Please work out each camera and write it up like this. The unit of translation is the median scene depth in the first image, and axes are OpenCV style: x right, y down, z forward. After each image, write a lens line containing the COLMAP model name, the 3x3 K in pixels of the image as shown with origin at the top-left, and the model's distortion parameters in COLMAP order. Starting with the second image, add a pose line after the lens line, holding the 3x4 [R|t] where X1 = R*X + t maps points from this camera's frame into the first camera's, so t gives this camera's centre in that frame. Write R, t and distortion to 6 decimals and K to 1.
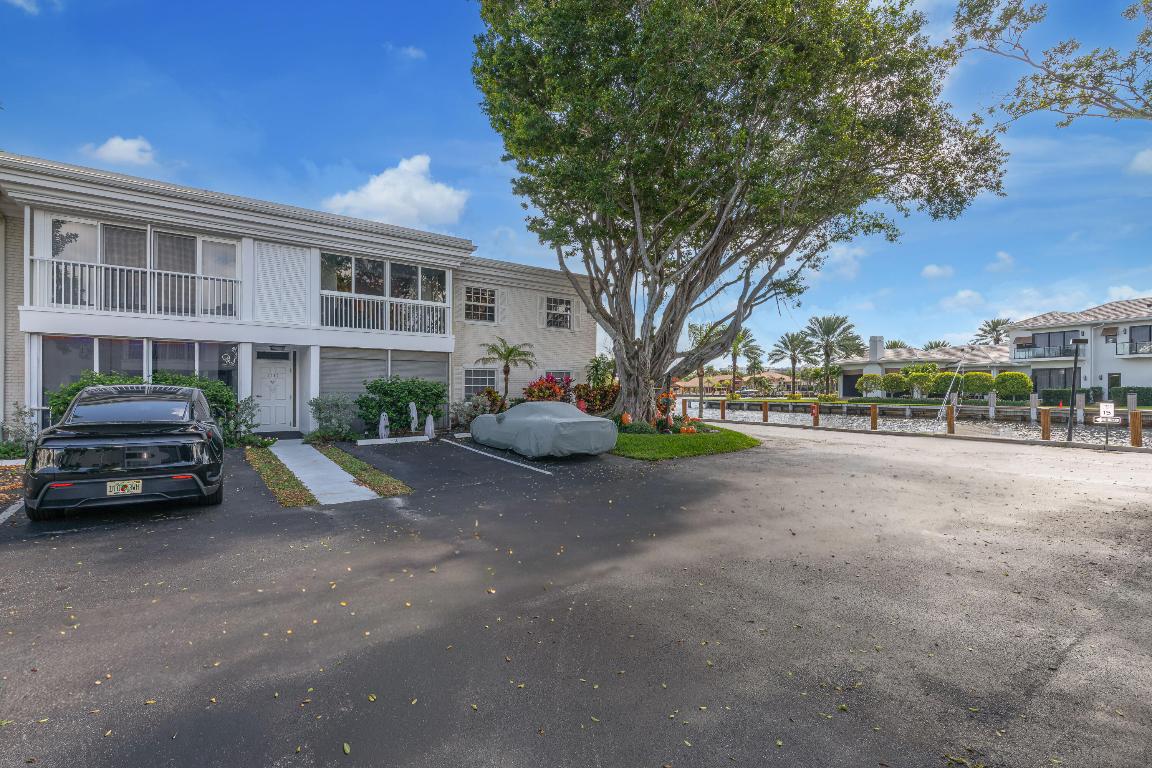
lens RADIAL K [[517.7, 0, 545.5], [0, 517.7, 389.3], [0, 0, 1]] dist [0.005455, -0.001231]
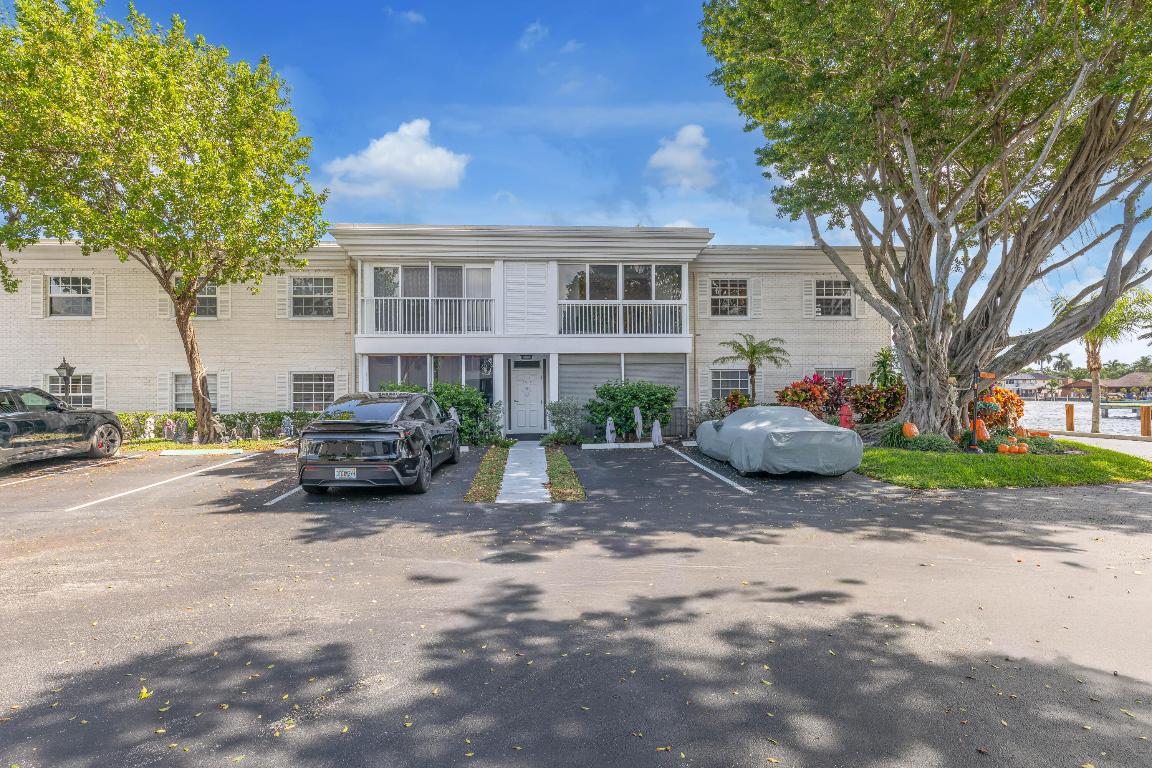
lens RADIAL K [[537.2, 0, 575.2], [0, 537.2, 390.5], [0, 0, 1]] dist [0.002026, -0.000710]
pose [[0.848682, -0.012722, -0.528750, 0.162726], [0.008796, 0.999912, -0.009940, 0.003328], [0.528830, 0.003785, 0.848719, 0.089475]]
